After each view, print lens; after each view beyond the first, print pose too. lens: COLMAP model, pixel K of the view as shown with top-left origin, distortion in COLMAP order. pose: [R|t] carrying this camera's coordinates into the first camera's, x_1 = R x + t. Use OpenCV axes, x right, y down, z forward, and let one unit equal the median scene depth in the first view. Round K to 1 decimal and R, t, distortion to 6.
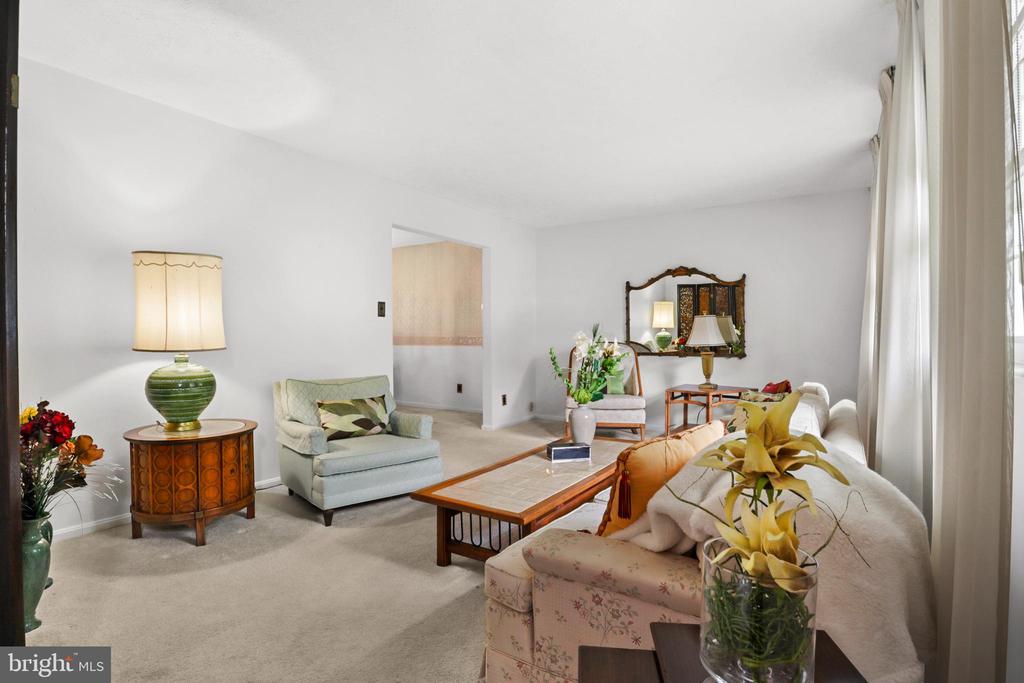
lens RADIAL K [[518.2, 0, 514.0], [0, 518.2, 343.9], [0, 0, 1]] dist [0.001984, 0.001841]
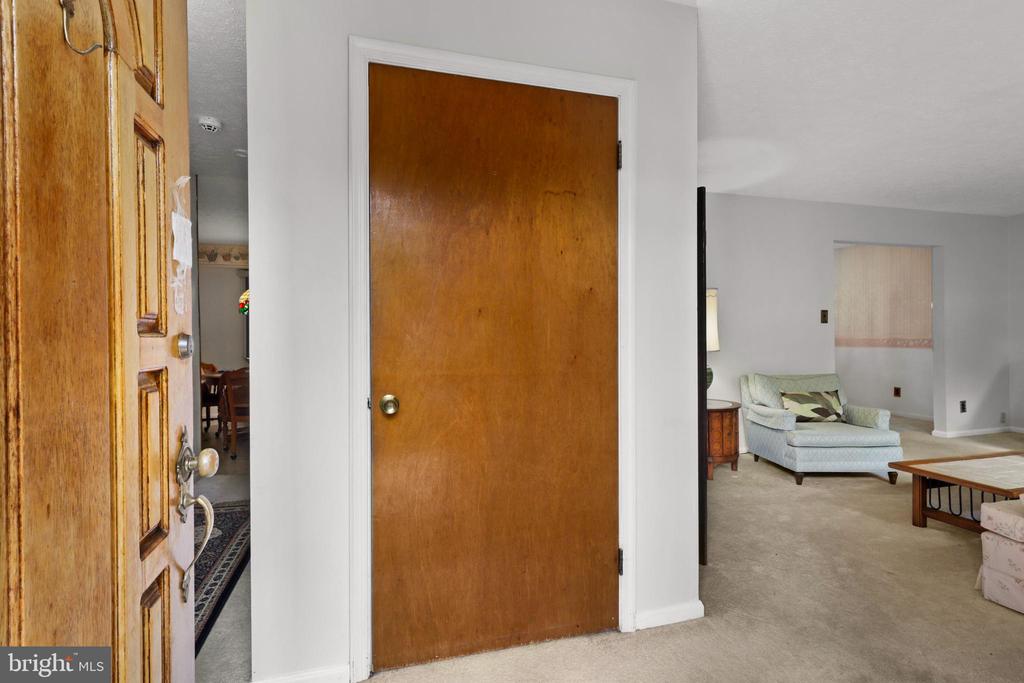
lens RADIAL K [[518.2, 0, 504.1], [0, 518.2, 337.8], [0, 0, 1]] dist [0.001984, 0.001841]
pose [[0.754002, -0.008317, -0.656820, -0.046788], [0.000673, 0.999929, -0.011890, -0.008200], [0.656872, 0.008523, 0.753954, -0.433566]]
